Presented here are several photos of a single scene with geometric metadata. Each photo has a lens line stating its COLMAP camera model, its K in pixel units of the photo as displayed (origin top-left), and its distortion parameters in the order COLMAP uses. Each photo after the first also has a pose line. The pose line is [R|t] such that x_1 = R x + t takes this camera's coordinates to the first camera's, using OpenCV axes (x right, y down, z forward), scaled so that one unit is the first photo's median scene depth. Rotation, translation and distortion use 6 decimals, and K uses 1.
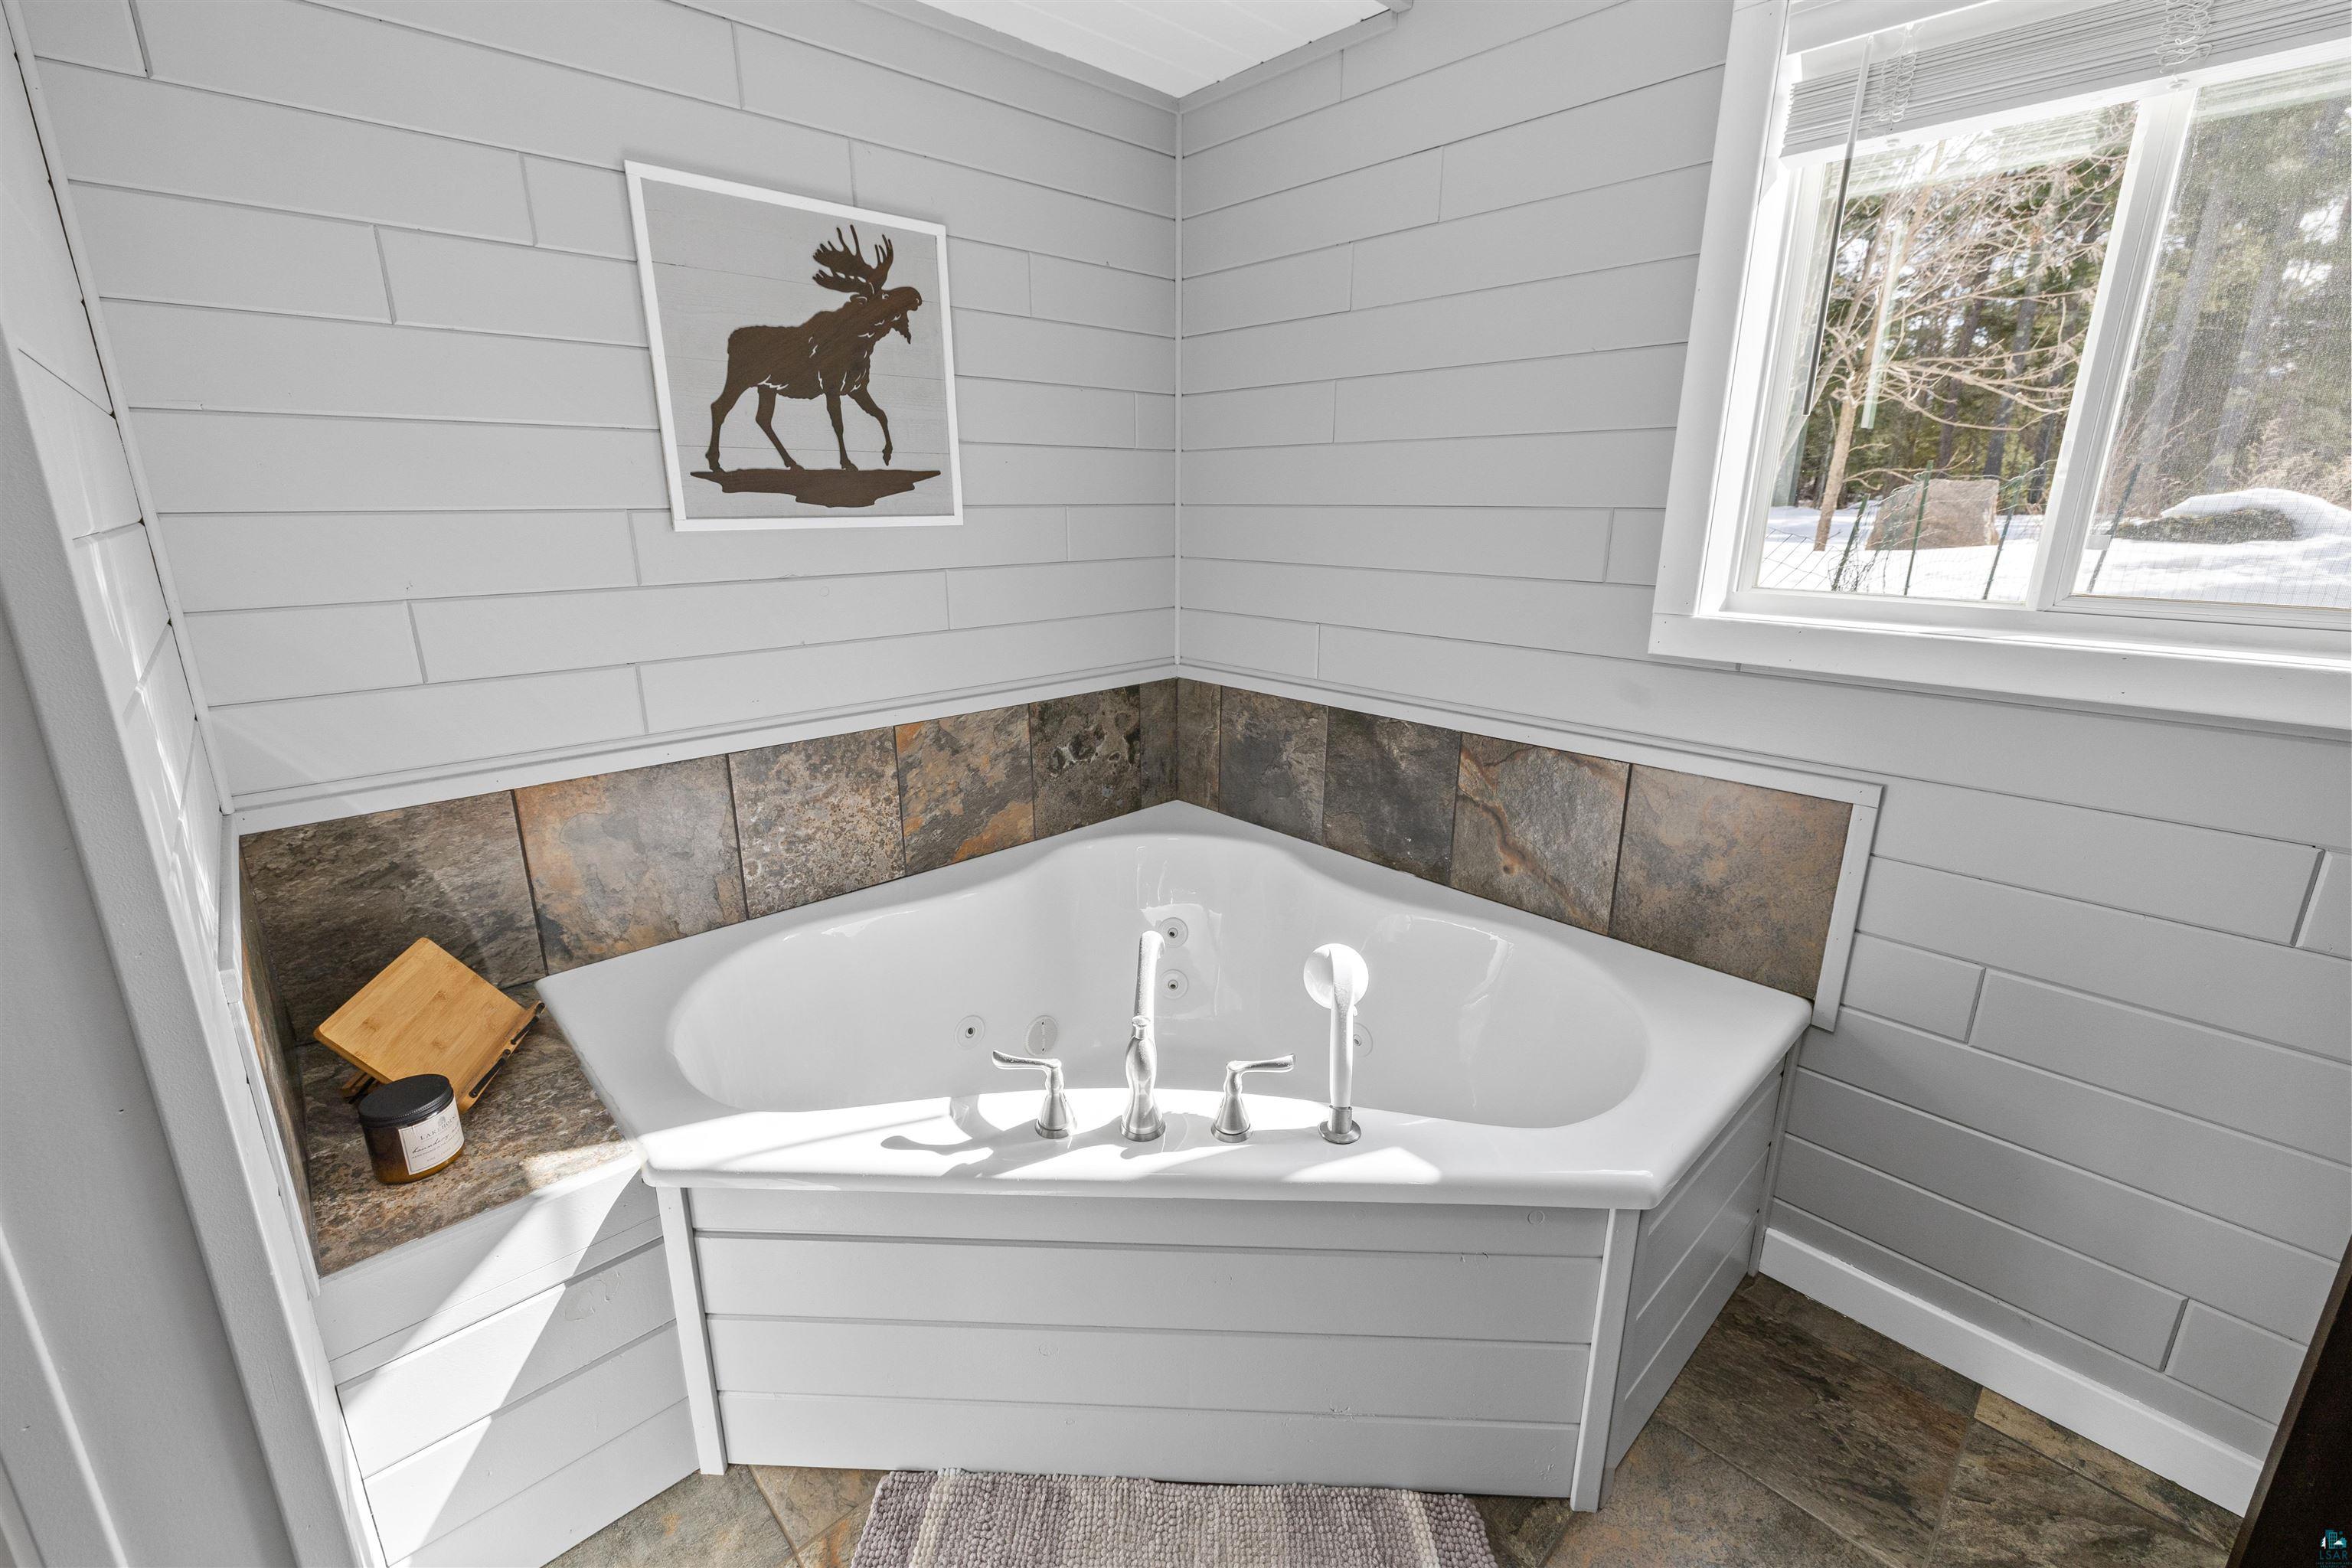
lens RADIAL K [[984.3, 0, 1179.9], [0, 984.3, 764.6], [0, 0, 1]] dist [0.000998, 0.000493]
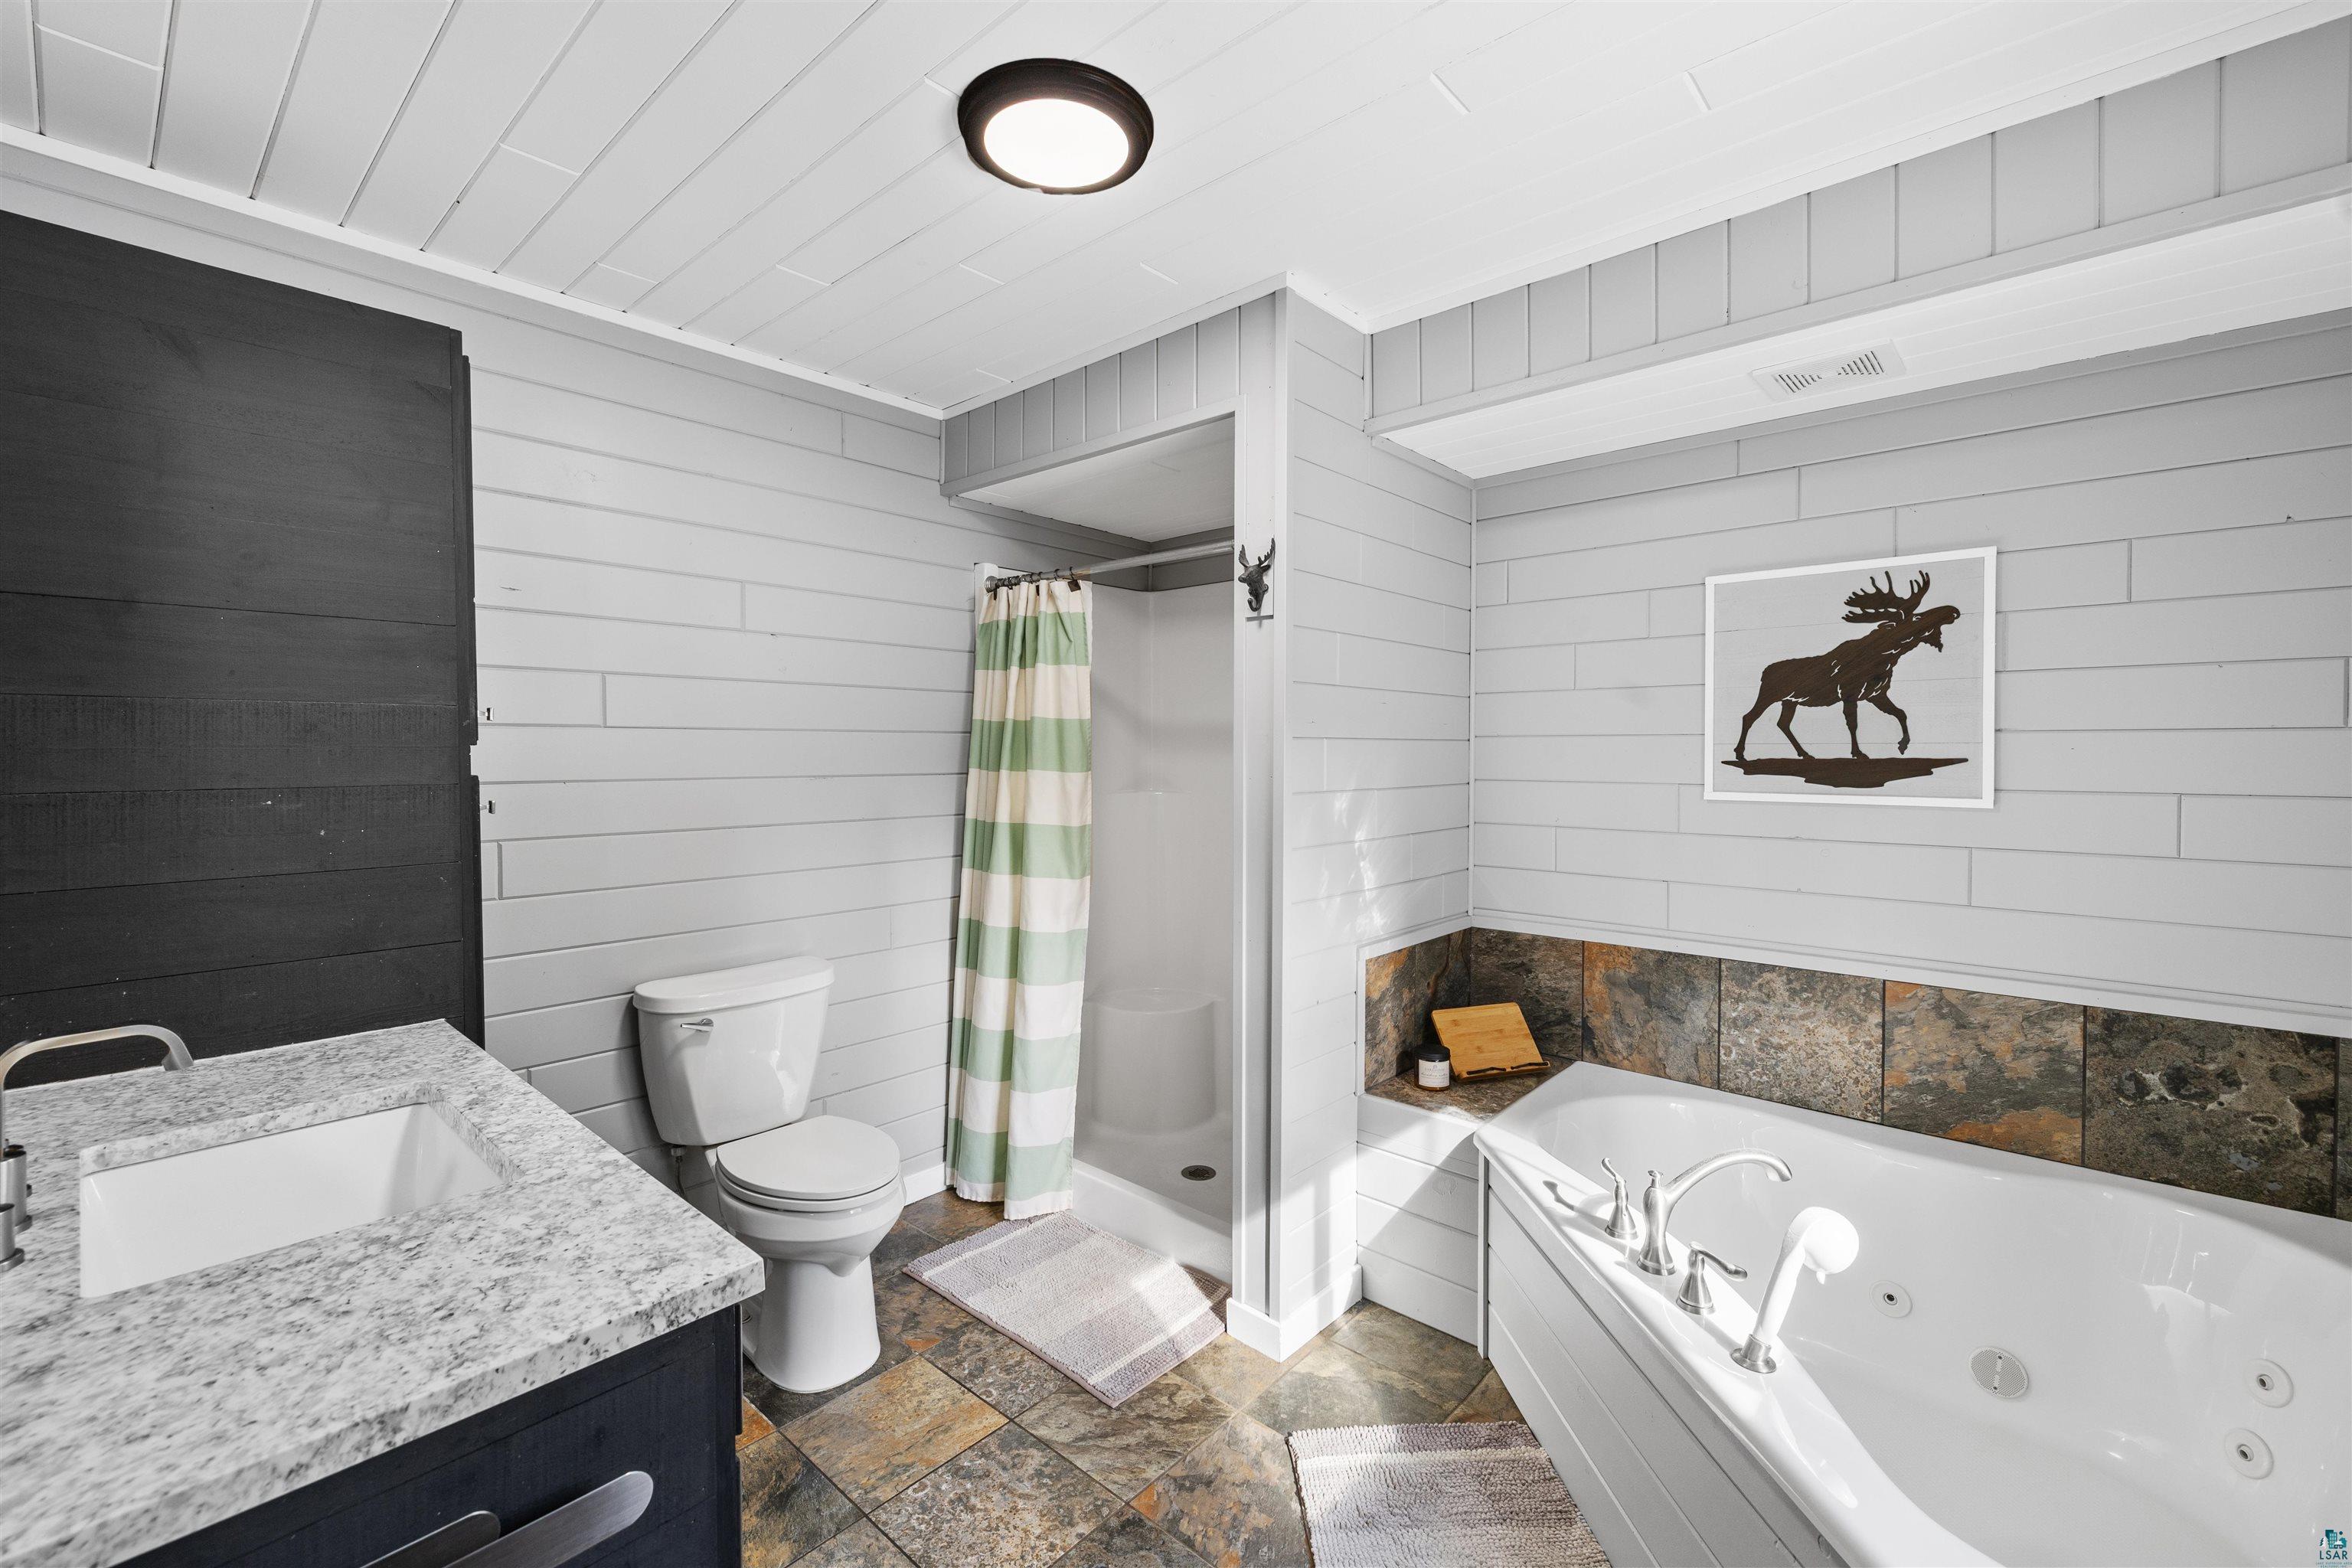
lens RADIAL K [[984.3, 0, 1179.9], [0, 984.3, 764.6], [0, 0, 1]] dist [0.000998, 0.000493]
pose [[0.089657, 0.014799, -0.995863, 0.805848], [-0.263734, 0.964550, -0.009410, -0.058352], [0.960420, 0.263486, 0.090381, 0.082712]]
